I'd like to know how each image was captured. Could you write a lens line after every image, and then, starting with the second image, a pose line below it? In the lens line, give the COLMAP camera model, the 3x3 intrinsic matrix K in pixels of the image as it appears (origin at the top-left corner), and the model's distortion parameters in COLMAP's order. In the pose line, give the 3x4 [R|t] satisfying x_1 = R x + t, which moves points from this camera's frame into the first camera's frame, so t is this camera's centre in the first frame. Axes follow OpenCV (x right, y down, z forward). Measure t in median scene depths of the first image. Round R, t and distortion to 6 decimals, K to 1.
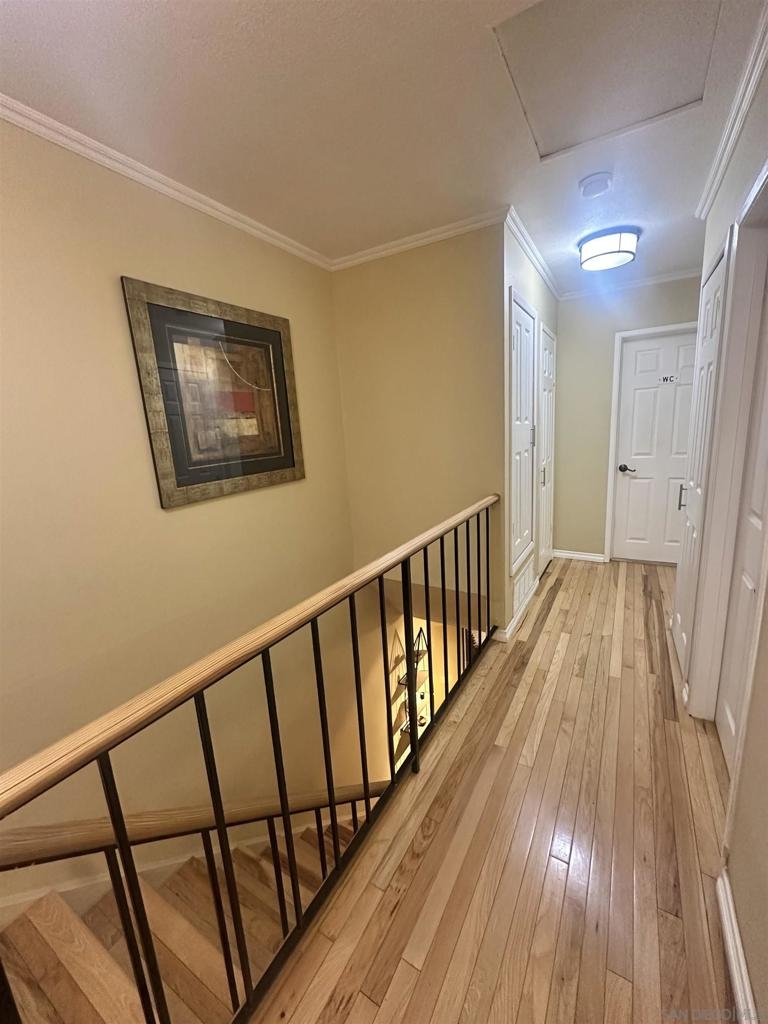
lens RADIAL K [[408.7, 0, 384.3], [0, 408.7, 516.9], [0, 0, 1]] dist [0.000305, -0.000073]
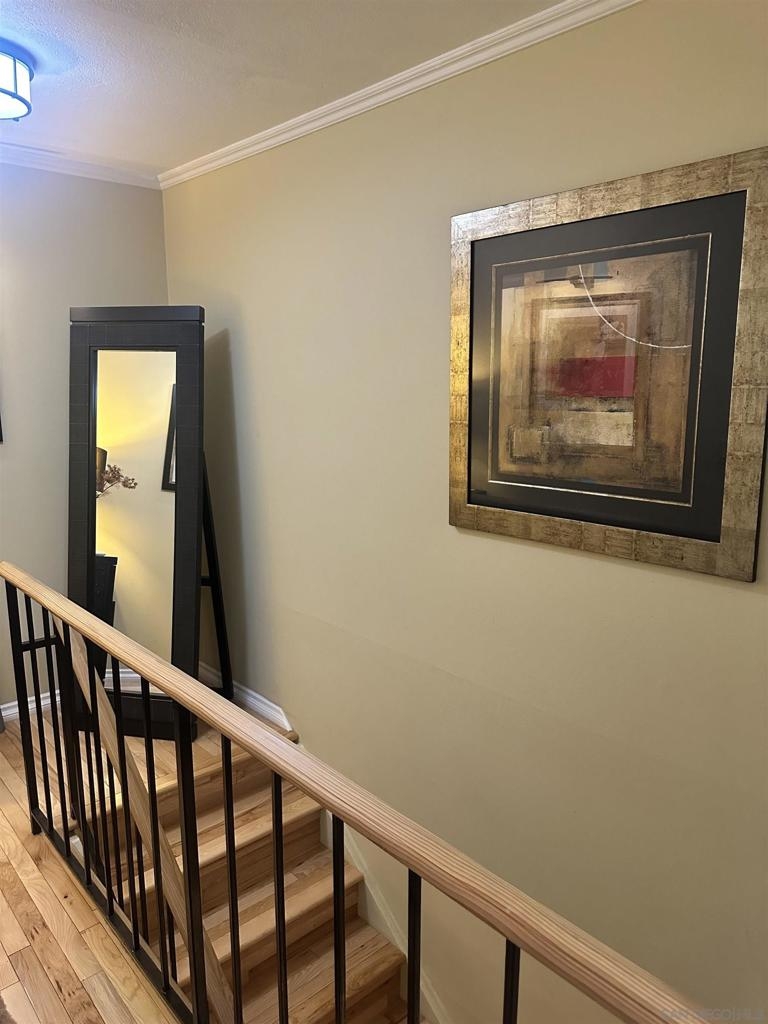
lens RADIAL K [[723.2, 0, 384.6], [0, 723.2, 514.7], [0, 0, 1]] dist [0.038305, -0.007873]
pose [[-0.294406, 0.260918, -0.919373, 0.563613], [-0.165108, 0.933657, 0.317843, -0.354682], [0.941310, 0.245371, -0.231794, 0.974533]]
